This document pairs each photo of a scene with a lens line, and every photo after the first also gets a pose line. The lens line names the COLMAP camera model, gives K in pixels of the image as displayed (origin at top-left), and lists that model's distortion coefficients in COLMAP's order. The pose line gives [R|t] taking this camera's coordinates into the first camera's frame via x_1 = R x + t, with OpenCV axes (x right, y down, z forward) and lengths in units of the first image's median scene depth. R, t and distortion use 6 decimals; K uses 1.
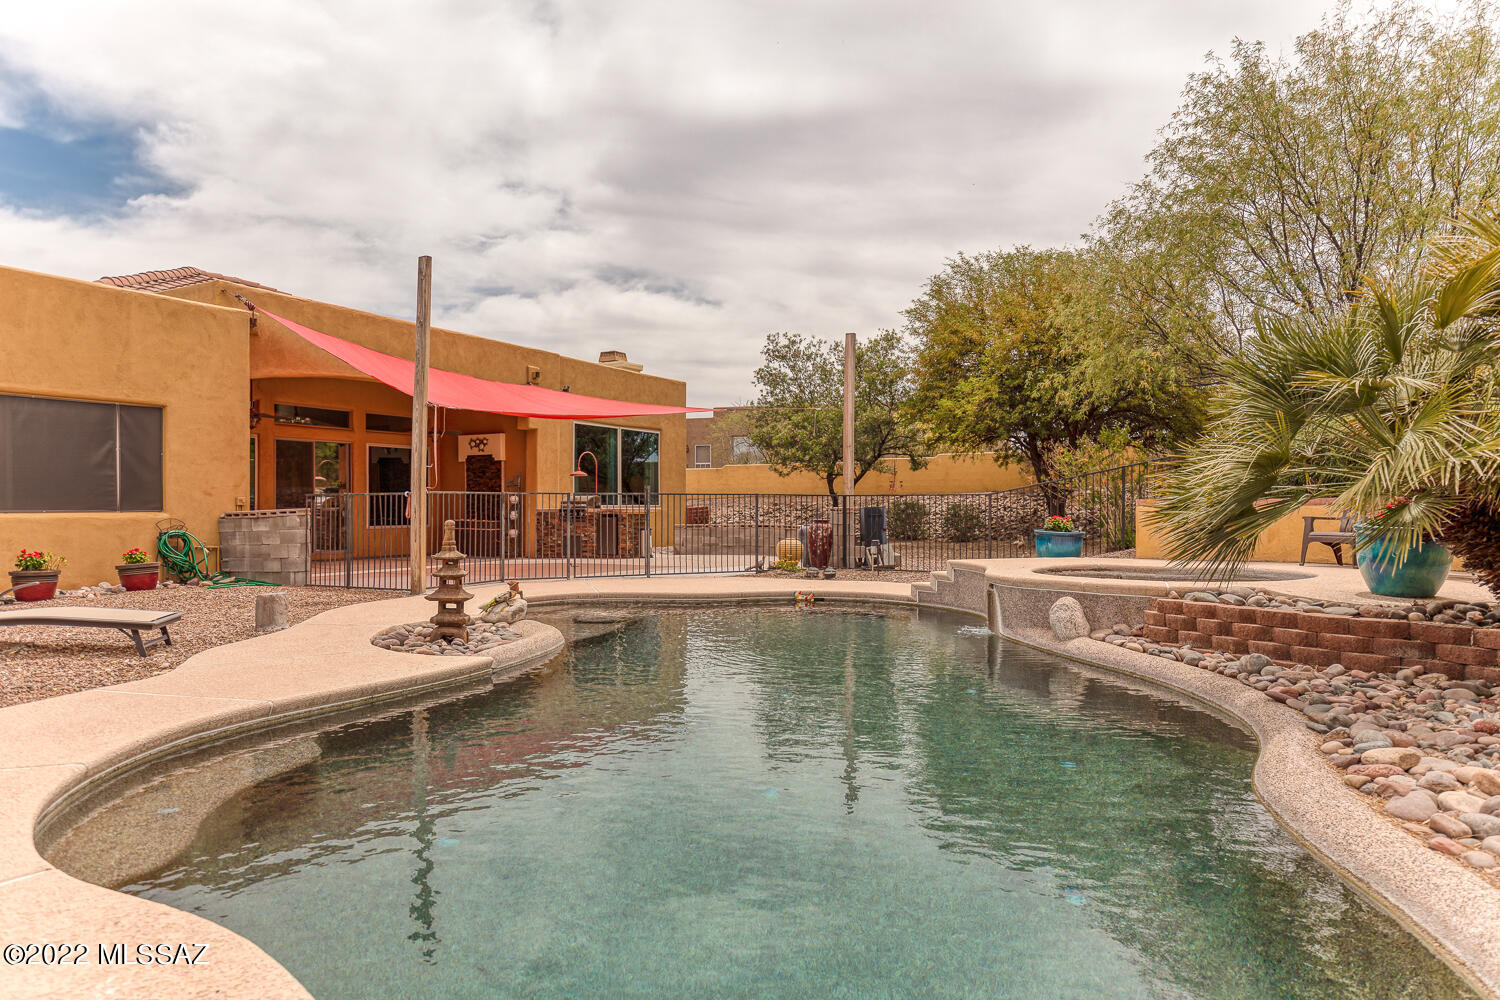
lens RADIAL K [[913.9, 0, 756.8], [0, 913.9, 506.0], [0, 0, 1]] dist [0.007930, 0.000558]
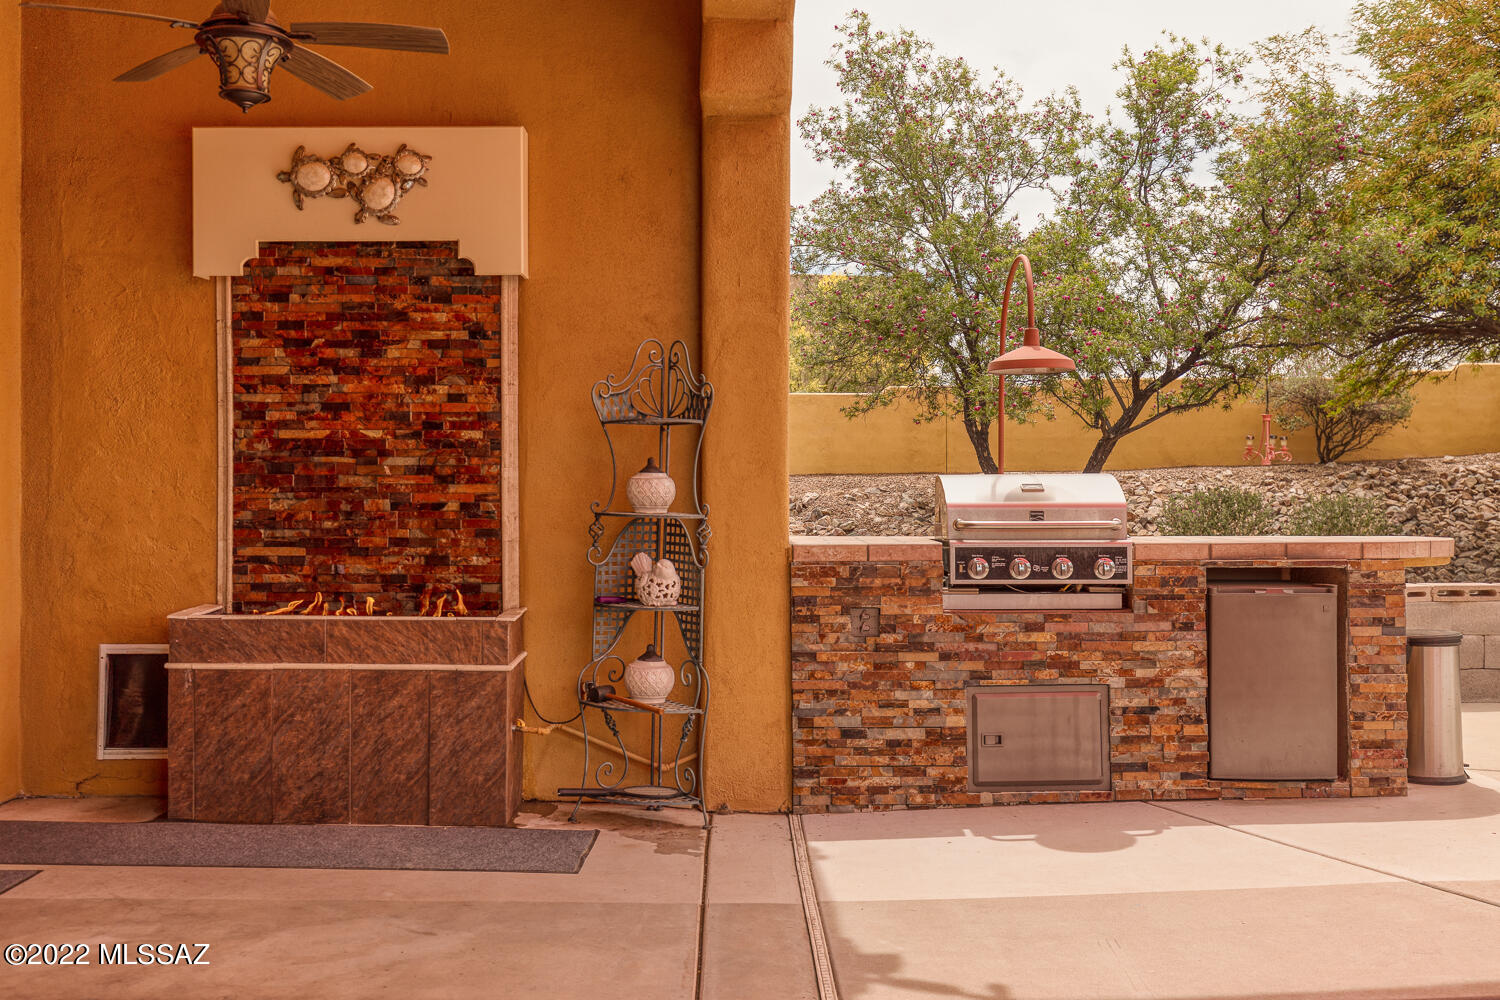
lens RADIAL K [[1434.9, 0, 749.9], [0, 1434.9, 478.8], [0, 0, 1]] dist [0.007990, 0.000000]
pose [[0.876527, 0.000914, 0.481351, -0.384173], [0.002892, 0.999970, -0.007167, -0.007957], [-0.481343, 0.007674, 0.876499, 0.746324]]
